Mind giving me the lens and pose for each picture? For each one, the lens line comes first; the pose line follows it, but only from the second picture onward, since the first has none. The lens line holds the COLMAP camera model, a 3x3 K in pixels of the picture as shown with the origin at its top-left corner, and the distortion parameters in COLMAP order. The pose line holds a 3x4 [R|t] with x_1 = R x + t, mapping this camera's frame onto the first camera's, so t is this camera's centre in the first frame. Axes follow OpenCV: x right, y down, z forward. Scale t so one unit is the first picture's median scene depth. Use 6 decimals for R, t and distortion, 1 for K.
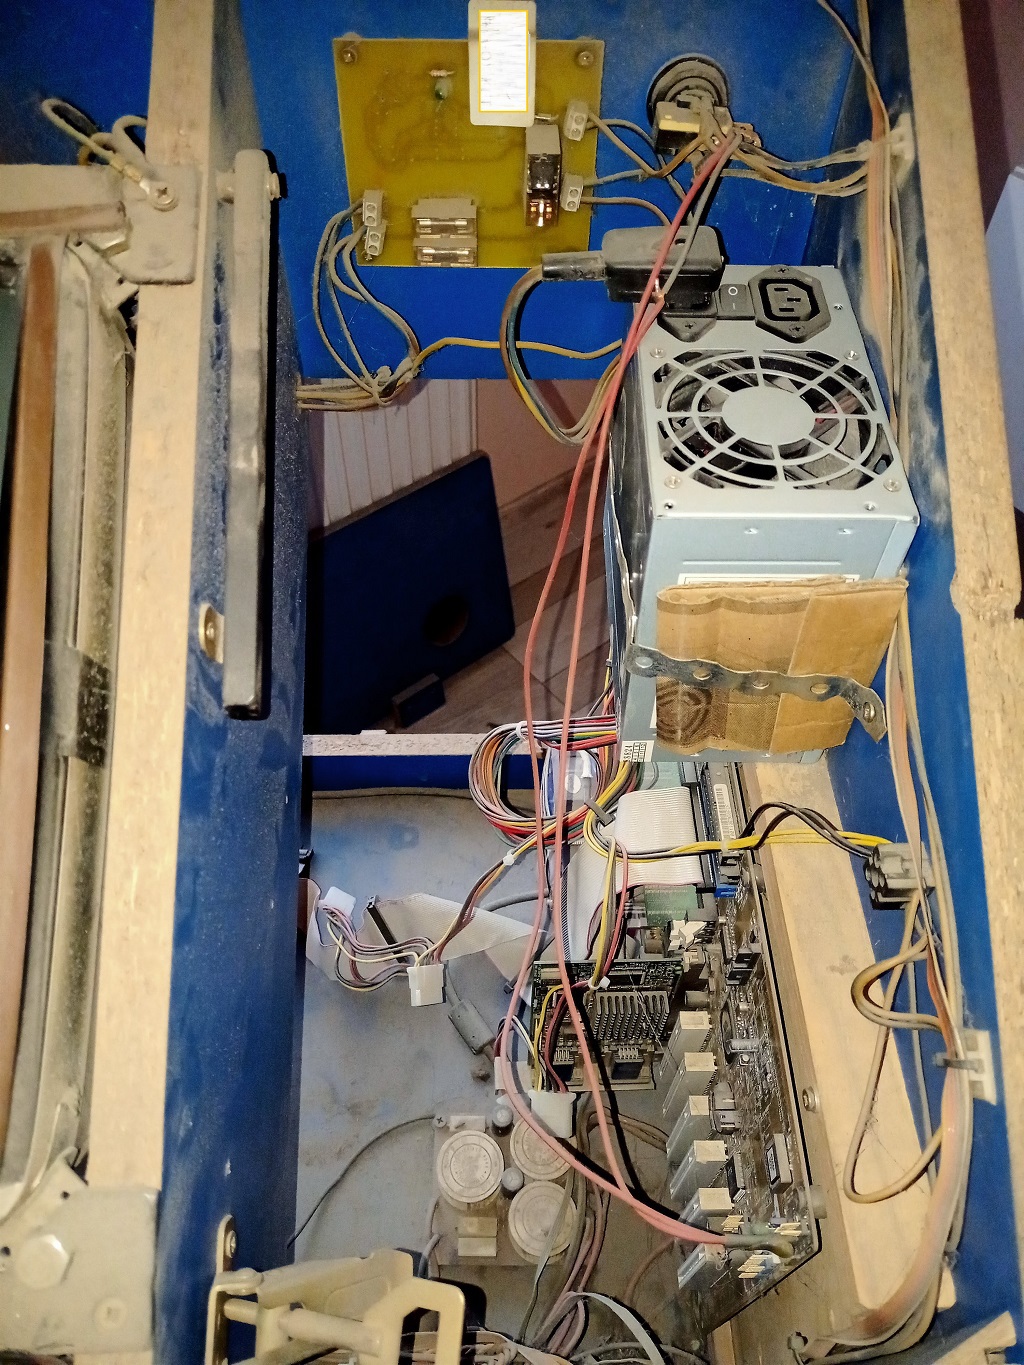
lens RADIAL K [[1043.1, 0, 512.0], [0, 1043.1, 682.5], [0, 0, 1]] dist [0.063909, -0.100354]
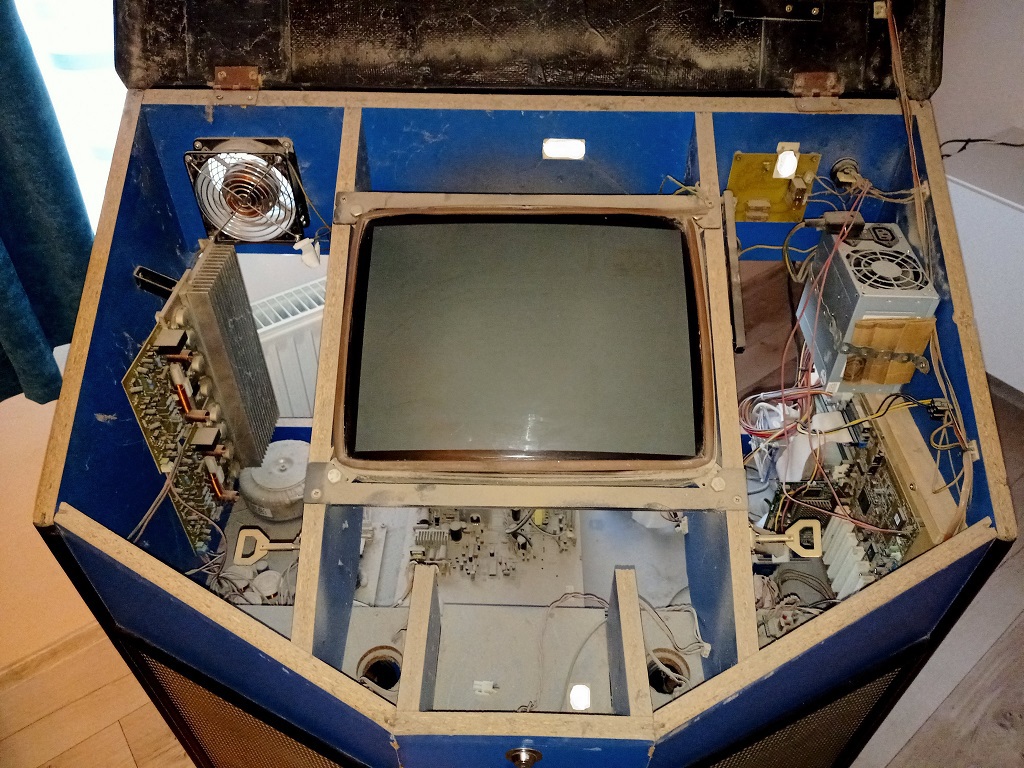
lens RADIAL K [[782.5, 0, 511.4], [0, 782.5, 372.4], [0, 0, 1]] dist [0.063909, -0.100354]
pose [[0.999415, 0.017973, -0.029094, -0.775646], [-0.022557, 0.985900, -0.165806, 0.452731], [0.025704, 0.166365, 0.985729, -1.267756]]
